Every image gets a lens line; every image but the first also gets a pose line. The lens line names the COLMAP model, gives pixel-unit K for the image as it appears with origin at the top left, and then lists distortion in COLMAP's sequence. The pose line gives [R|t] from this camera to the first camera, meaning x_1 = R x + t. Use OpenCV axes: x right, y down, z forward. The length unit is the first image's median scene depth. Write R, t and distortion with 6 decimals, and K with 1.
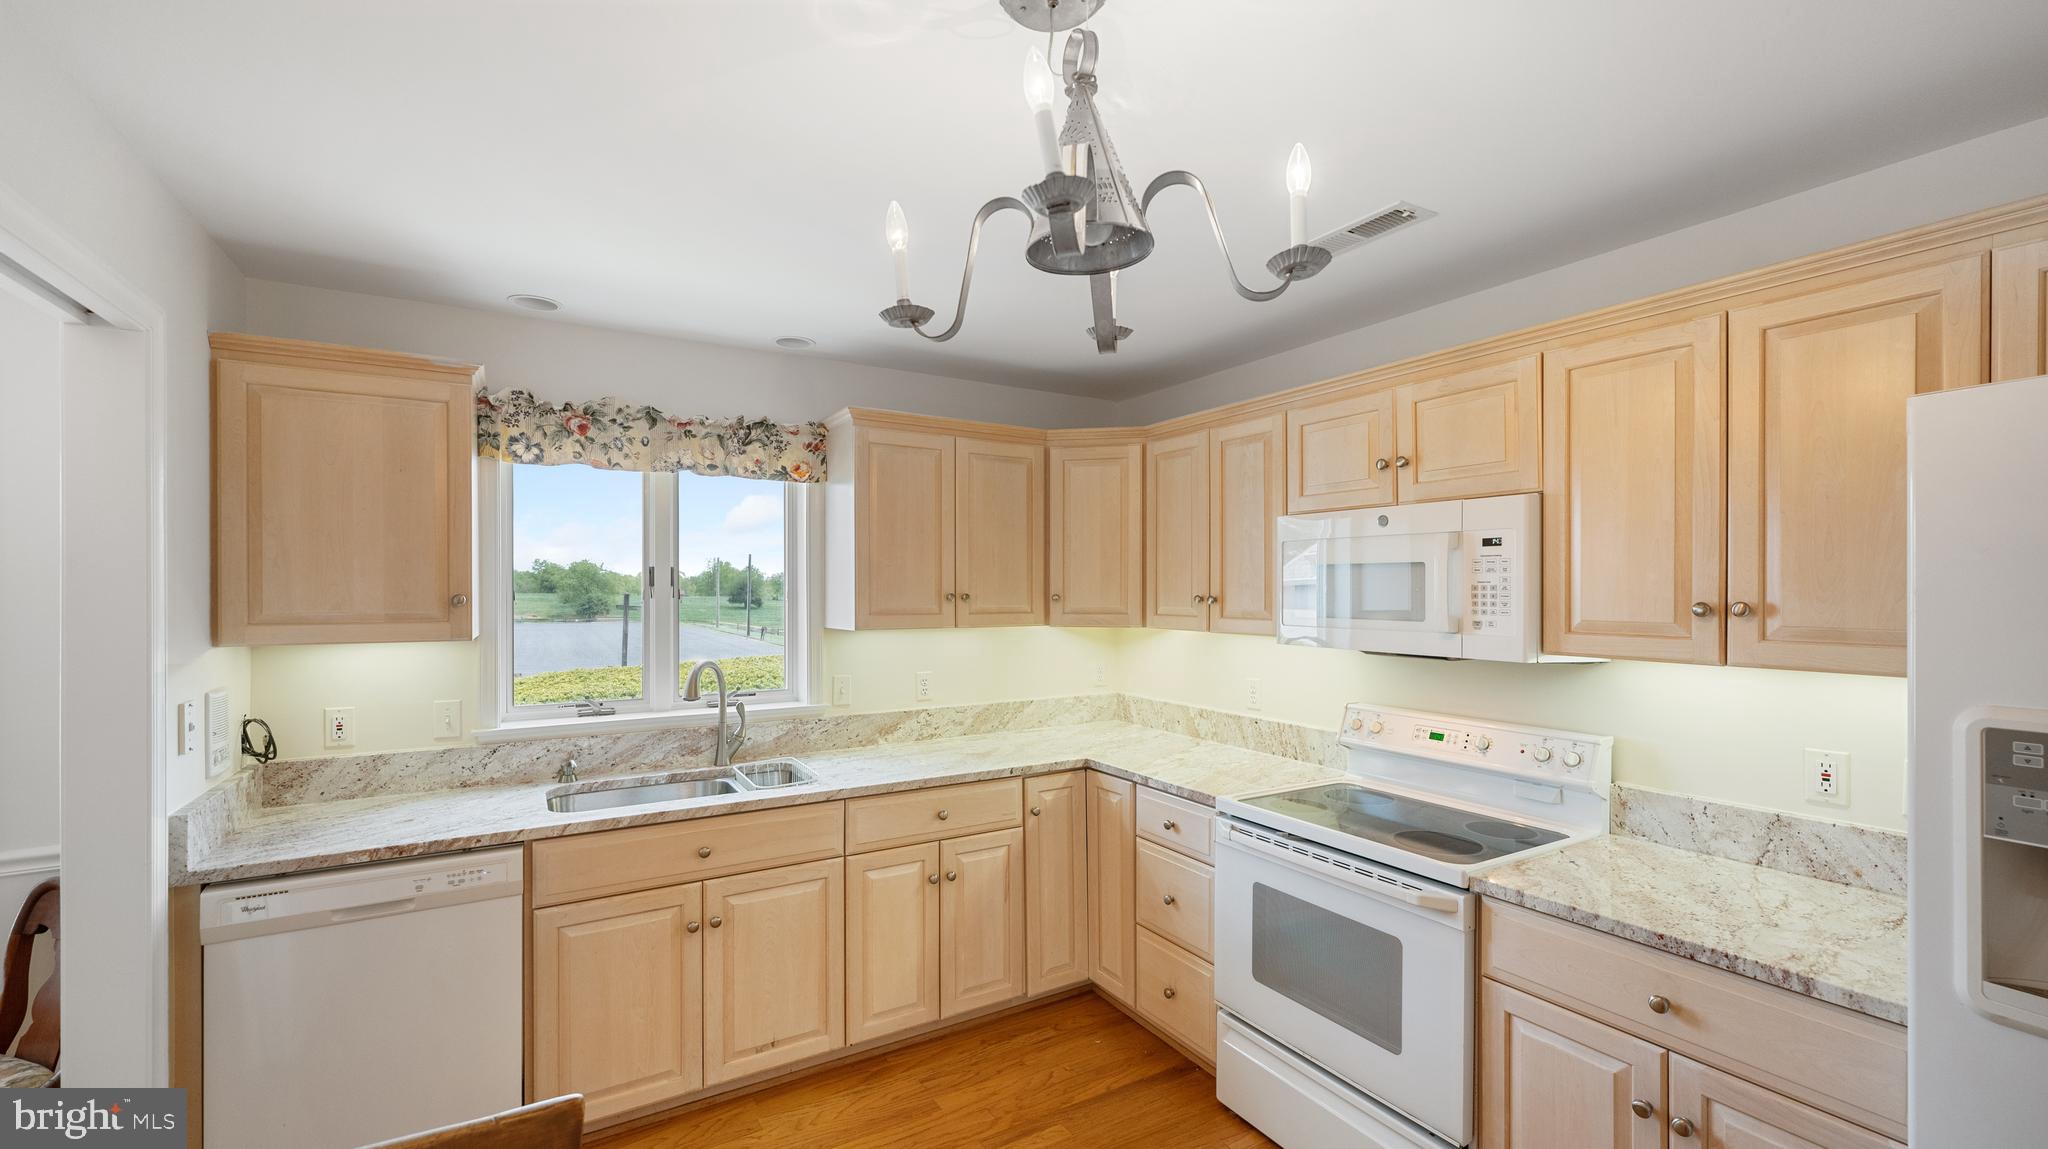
lens RADIAL K [[840.9, 0, 1025.0], [0, 840.9, 588.7], [0, 0, 1]] dist [0.001507, -0.000013]
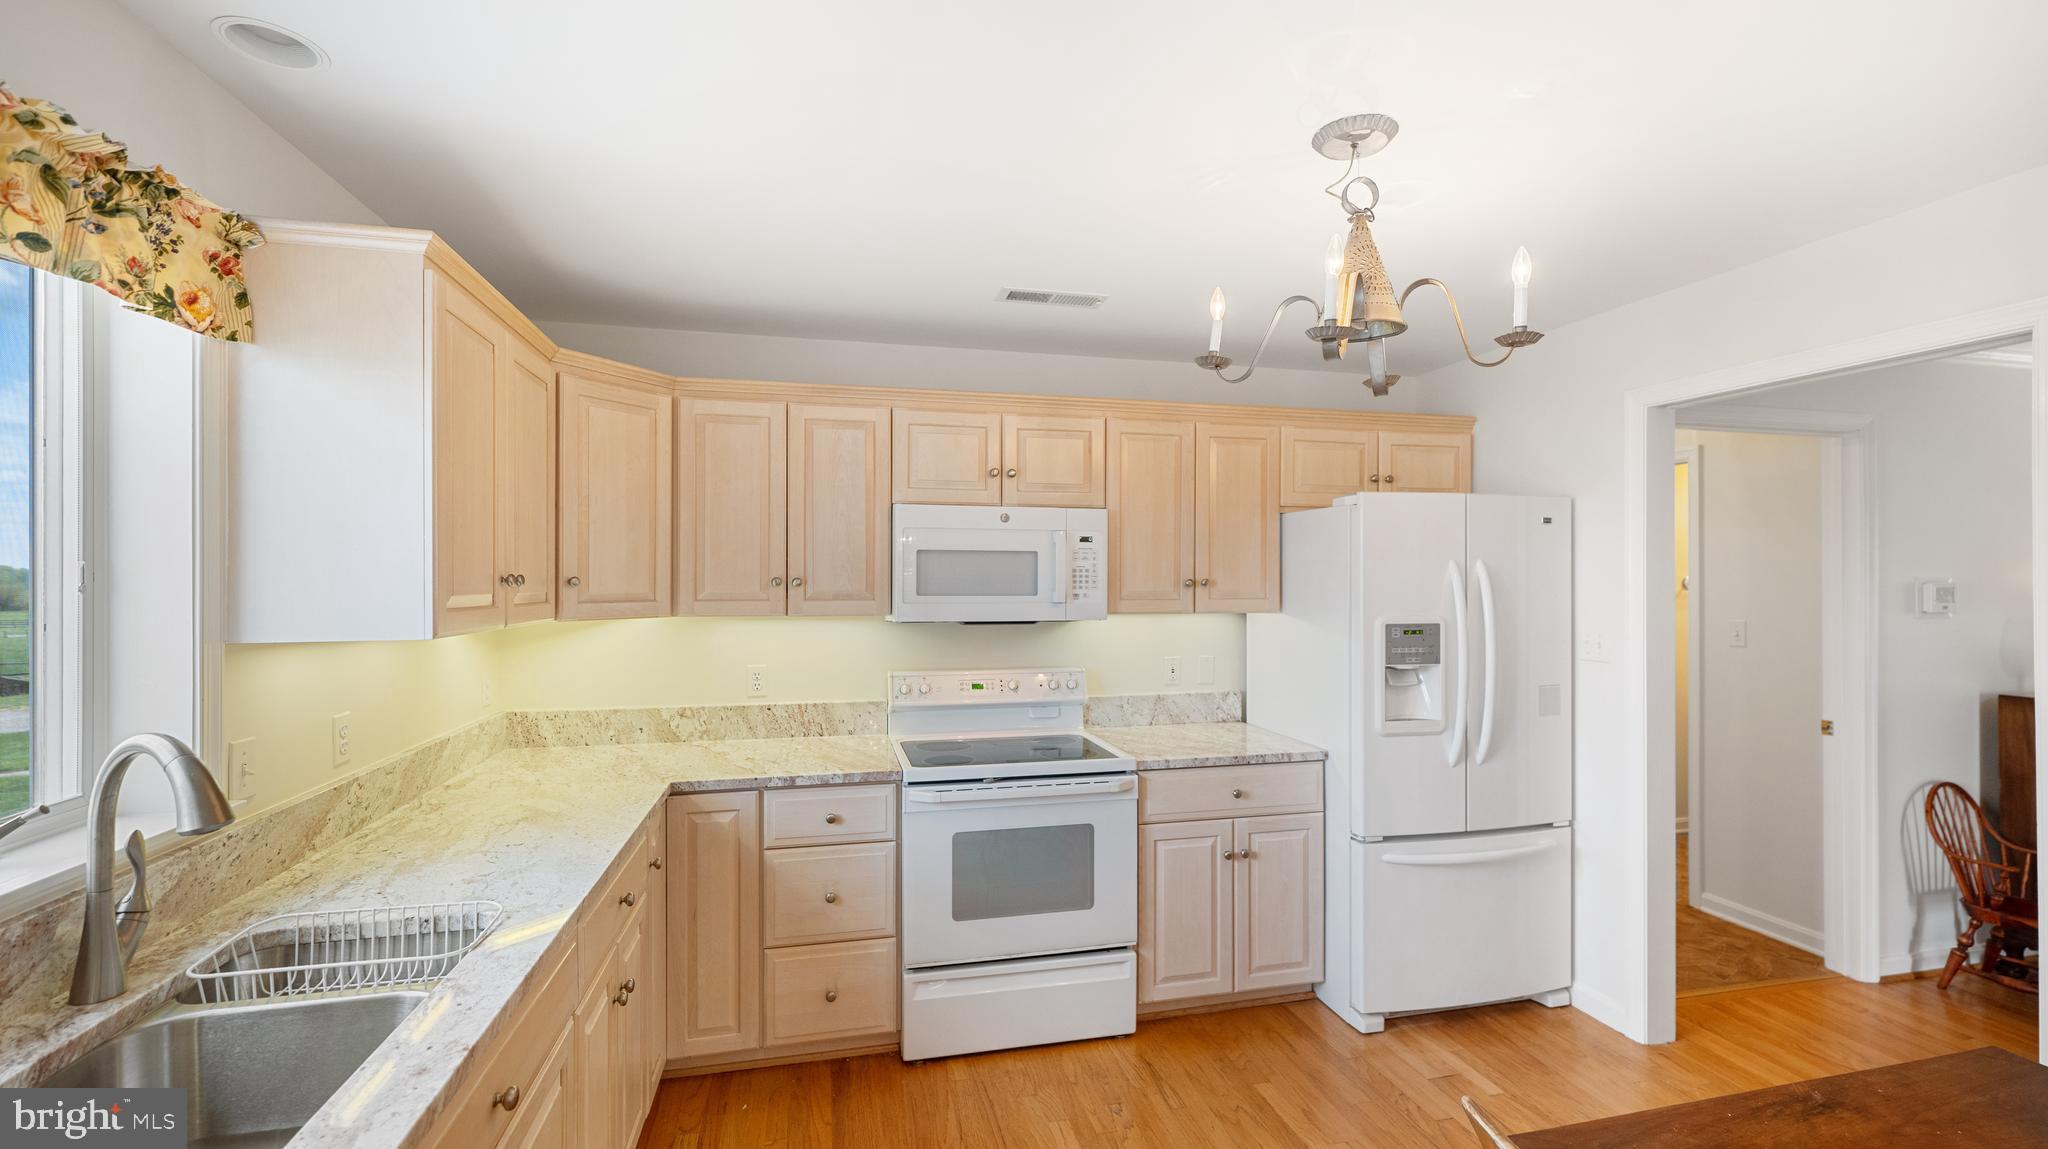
lens RADIAL K [[840.9, 0, 1022.0], [0, 840.9, 573.5], [0, 0, 1]] dist [0.001507, -0.000013]
pose [[0.308805, 0.006511, 0.951103, -0.641792], [-0.001283, 0.999979, -0.006429, 0.009826], [-0.951124, 0.000765, 0.308807, 0.483303]]
